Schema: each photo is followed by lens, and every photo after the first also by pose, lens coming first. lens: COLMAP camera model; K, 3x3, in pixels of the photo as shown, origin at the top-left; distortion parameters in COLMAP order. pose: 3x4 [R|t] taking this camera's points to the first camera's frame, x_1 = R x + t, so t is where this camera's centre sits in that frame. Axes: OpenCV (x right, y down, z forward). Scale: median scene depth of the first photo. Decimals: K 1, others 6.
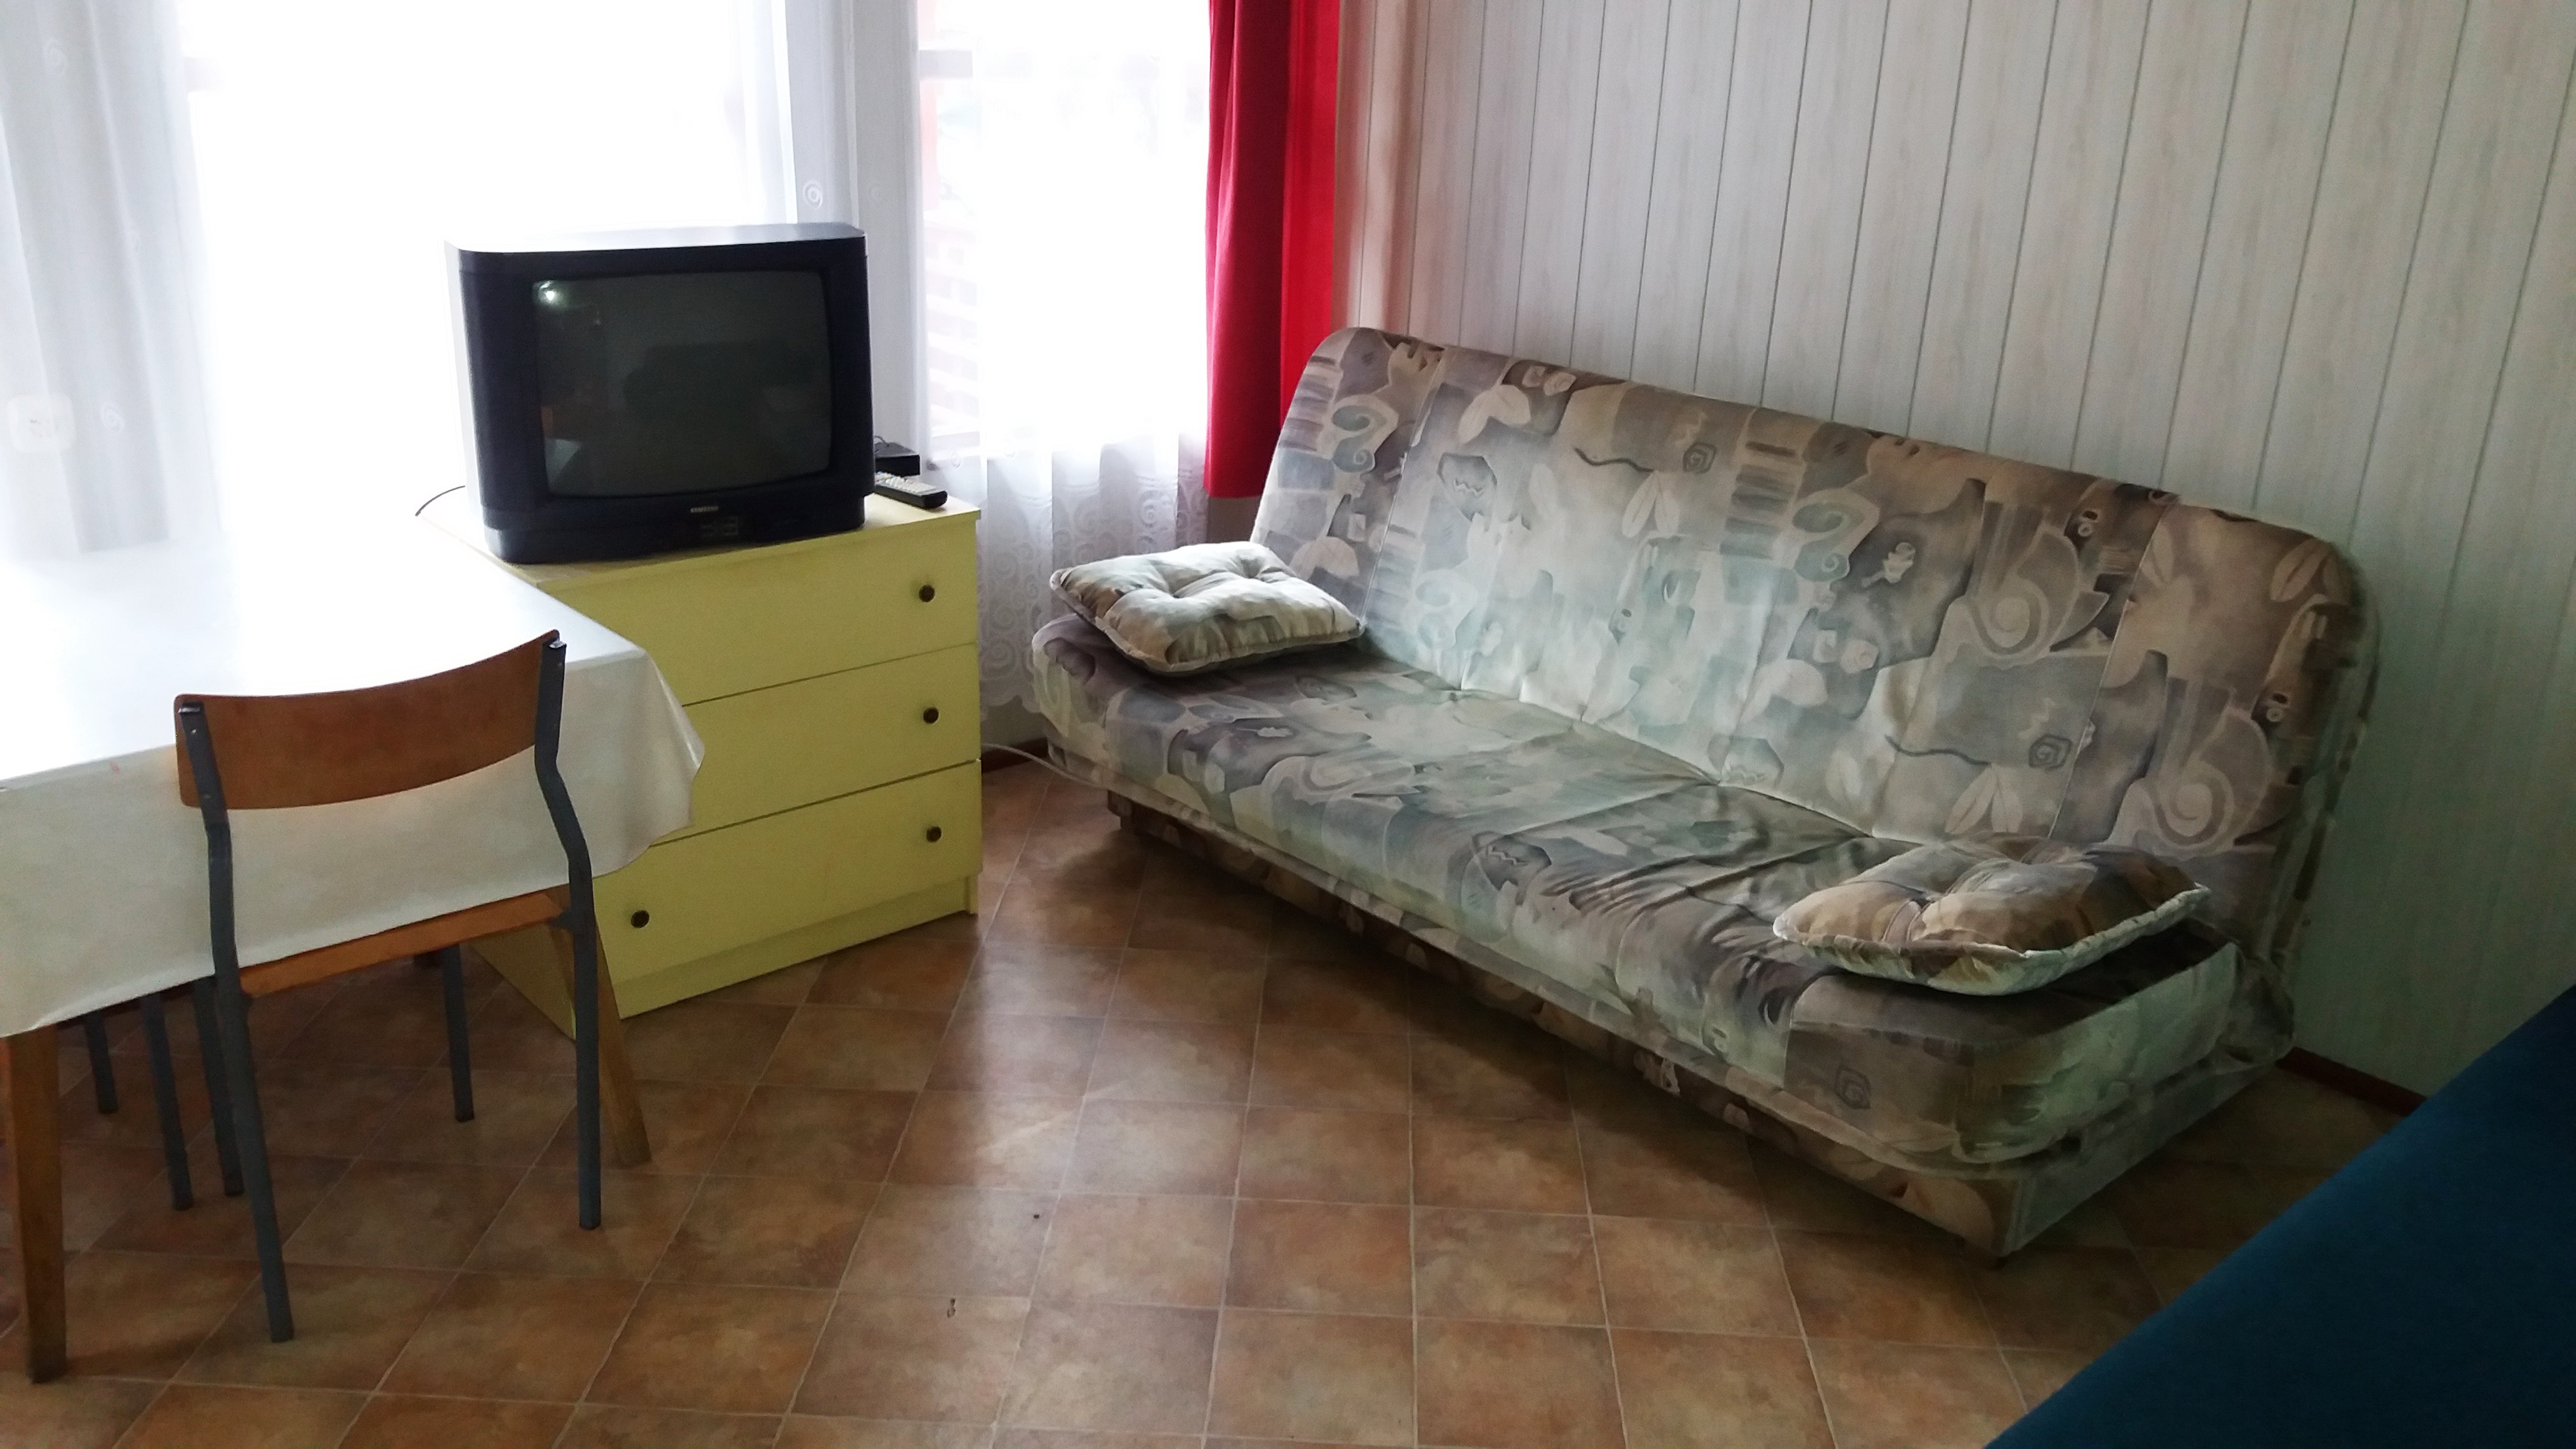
lens RADIAL K [[2073.1, 0, 1280.0], [0, 2073.1, 736.8], [0, 0, 1]] dist [0.046332, -0.072168]
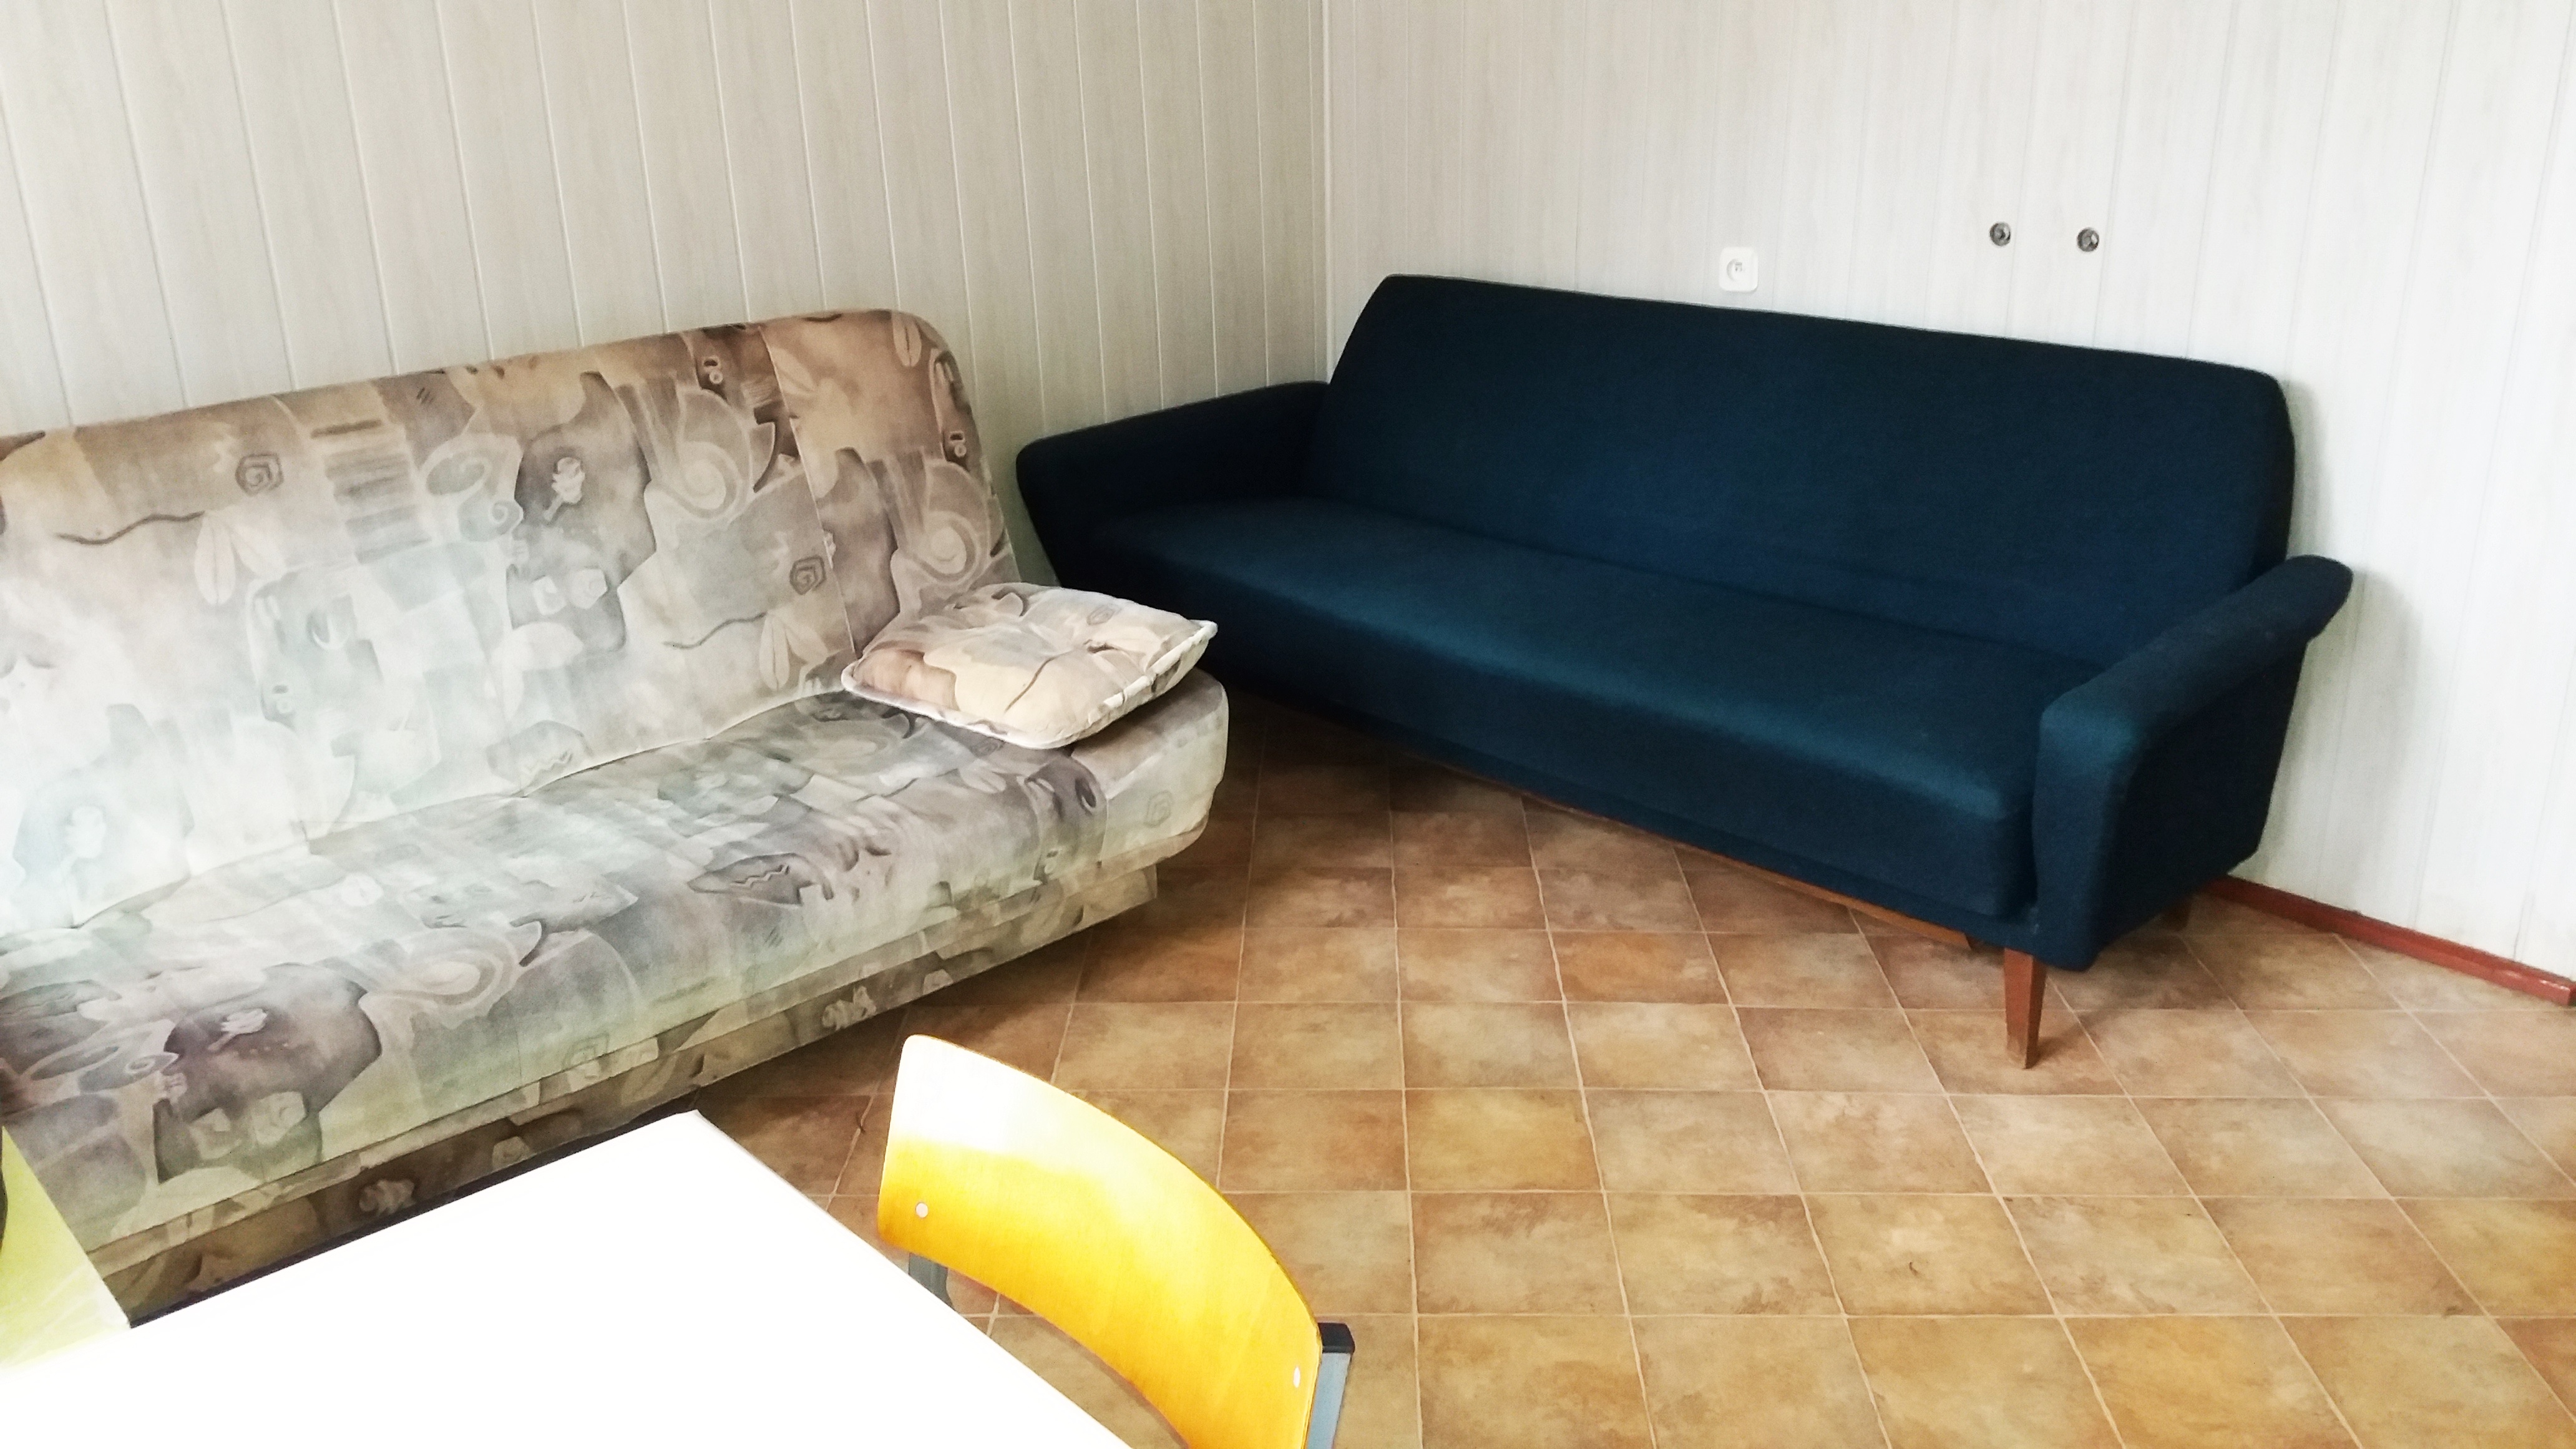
lens RADIAL K [[2073.1, 0, 1285.2], [0, 2073.1, 713.8], [0, 0, 1]] dist [0.046332, -0.072168]
pose [[0.024289, -0.402369, 0.915155, -0.606272], [0.370218, 0.853960, 0.365637, -0.221708], [-0.928627, 0.329926, 0.169706, 0.585899]]
